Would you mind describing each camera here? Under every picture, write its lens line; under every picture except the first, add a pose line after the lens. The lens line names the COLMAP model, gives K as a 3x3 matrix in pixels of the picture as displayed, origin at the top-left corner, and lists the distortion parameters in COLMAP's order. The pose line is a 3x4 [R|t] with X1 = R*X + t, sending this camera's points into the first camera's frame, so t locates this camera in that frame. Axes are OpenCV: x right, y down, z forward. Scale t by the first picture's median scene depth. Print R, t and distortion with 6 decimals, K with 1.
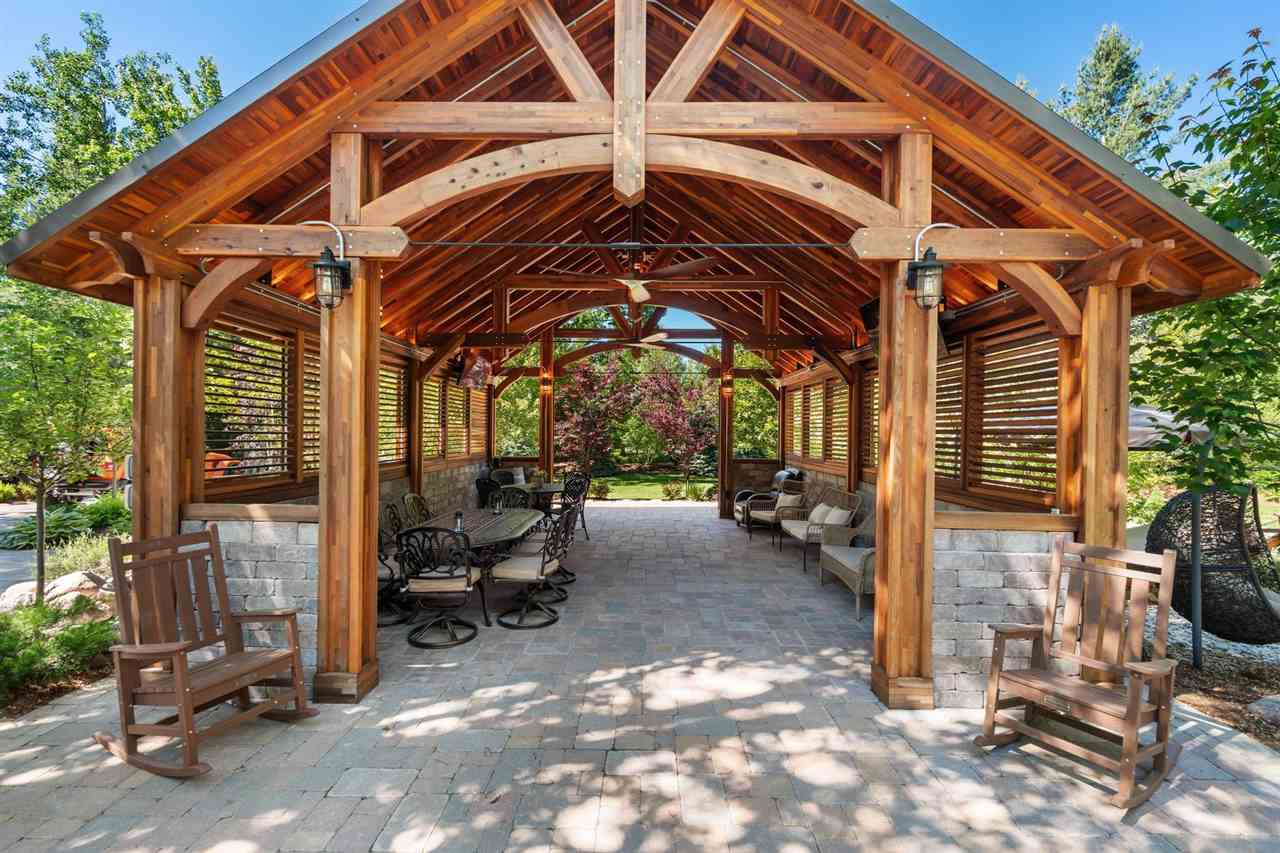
lens RADIAL K [[561.1, 0, 640.4], [0, 561.1, 433.3], [0, 0, 1]] dist [0.003196, 0.000279]
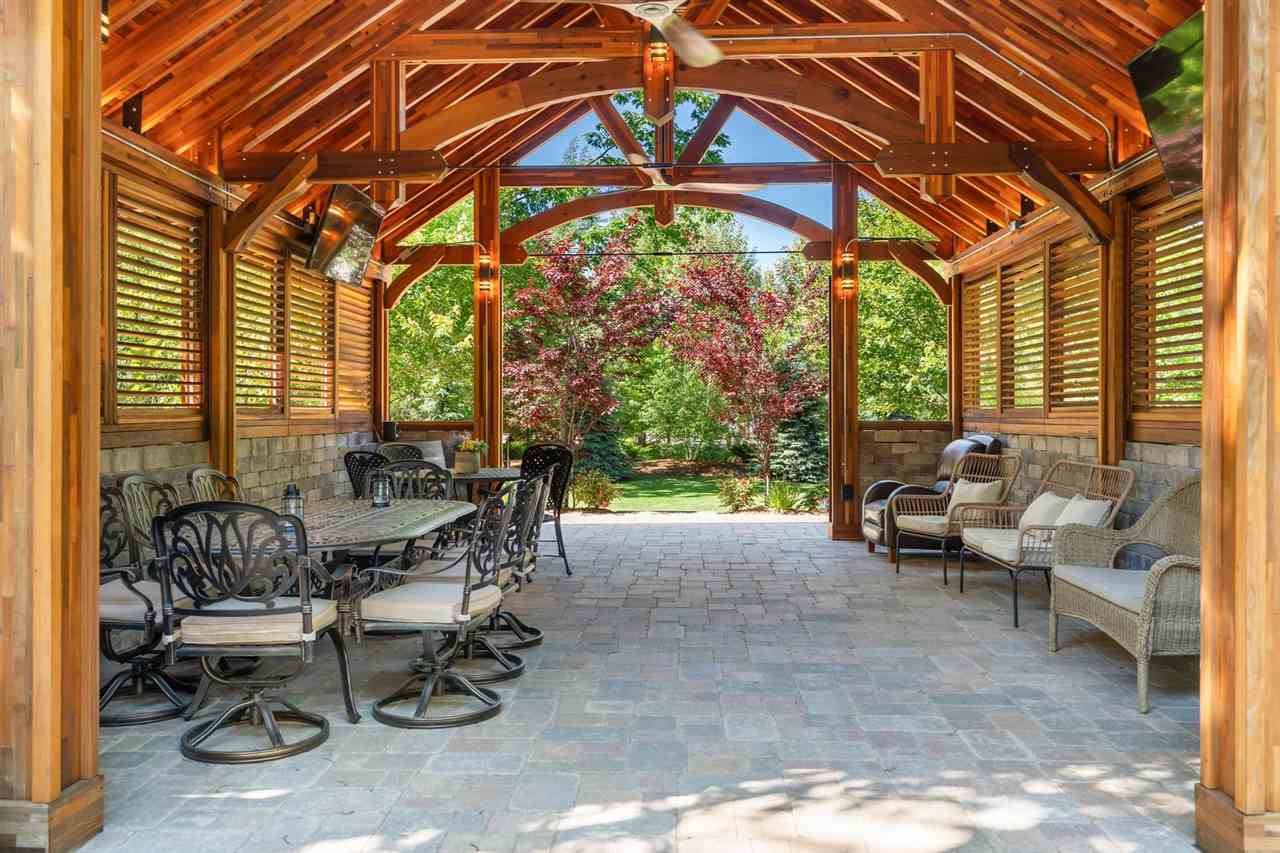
lens RADIAL K [[1043.0, 0, 639.7], [0, 1043.0, 420.6], [0, 0, 1]] dist [0.005572, 0.007306]
pose [[0.999341, -0.011148, -0.034531, 0.002885], [0.011006, 0.999930, -0.004324, 0.063866], [0.034577, 0.003941, 0.999394, 0.084699]]
